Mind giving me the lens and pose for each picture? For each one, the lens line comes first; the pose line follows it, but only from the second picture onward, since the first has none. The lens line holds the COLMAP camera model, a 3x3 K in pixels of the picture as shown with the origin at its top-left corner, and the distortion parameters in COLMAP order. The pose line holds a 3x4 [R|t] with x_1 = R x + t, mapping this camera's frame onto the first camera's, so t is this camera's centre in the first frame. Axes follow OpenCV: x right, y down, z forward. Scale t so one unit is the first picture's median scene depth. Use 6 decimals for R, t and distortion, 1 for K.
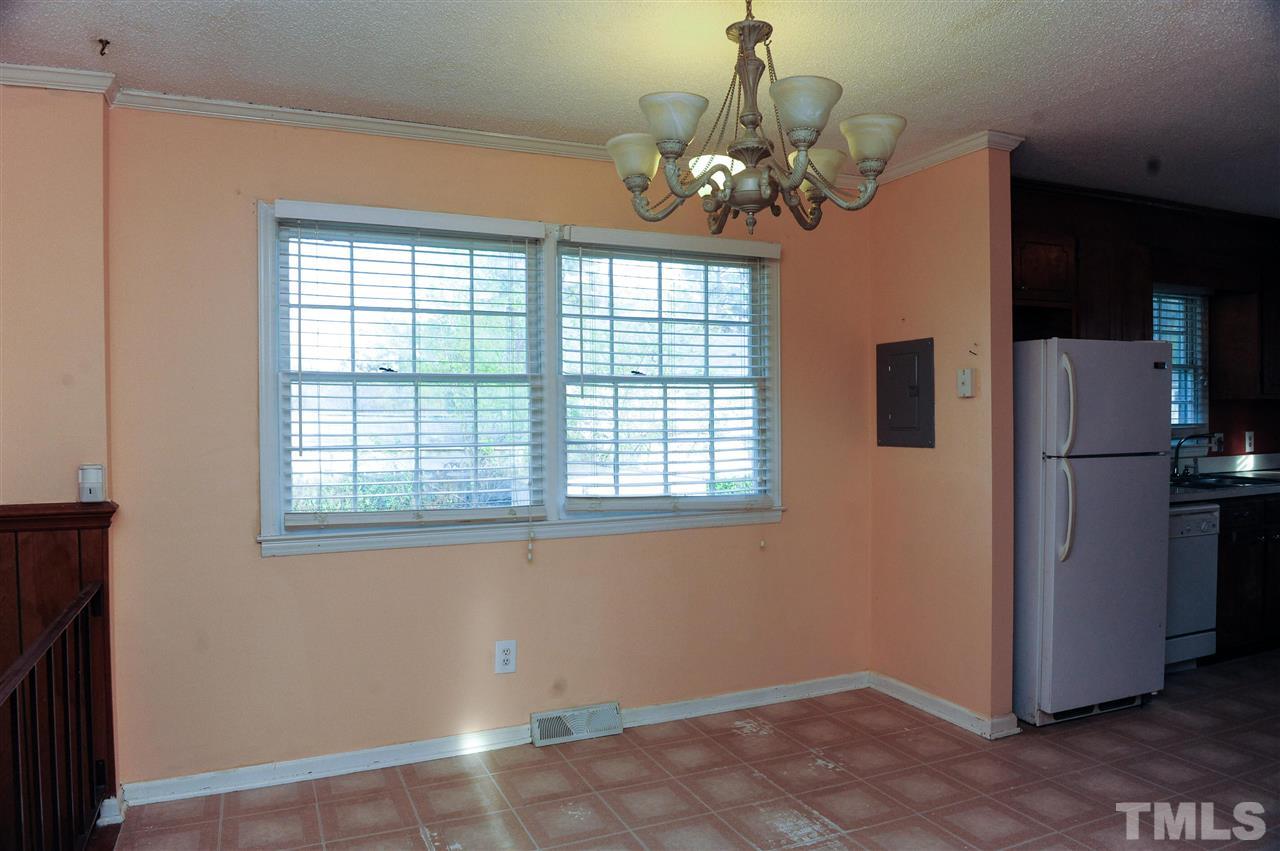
lens RADIAL K [[877.3, 0, 640.0], [0, 877.3, 425.5], [0, 0, 1]] dist [-0.053598, -0.003866]
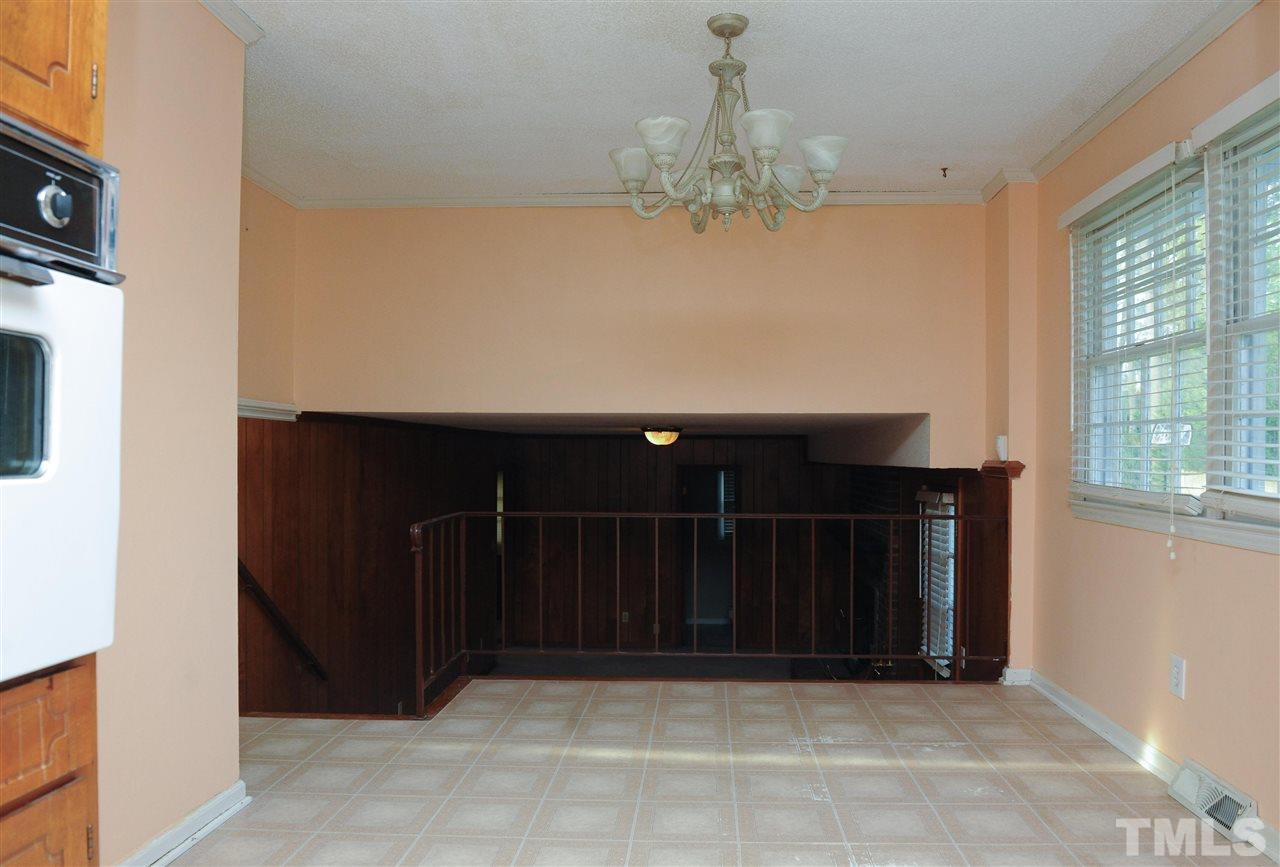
lens RADIAL K [[973.7, 0, 640.0], [0, 973.7, 433.5], [0, 0, 1]] dist [-0.000308, -0.000053]
pose [[-0.471092, -0.002904, -0.882079, 1.131019], [-0.004879, 0.999988, -0.000687, 0.044834], [0.882071, 0.003980, -0.471101, 1.227573]]
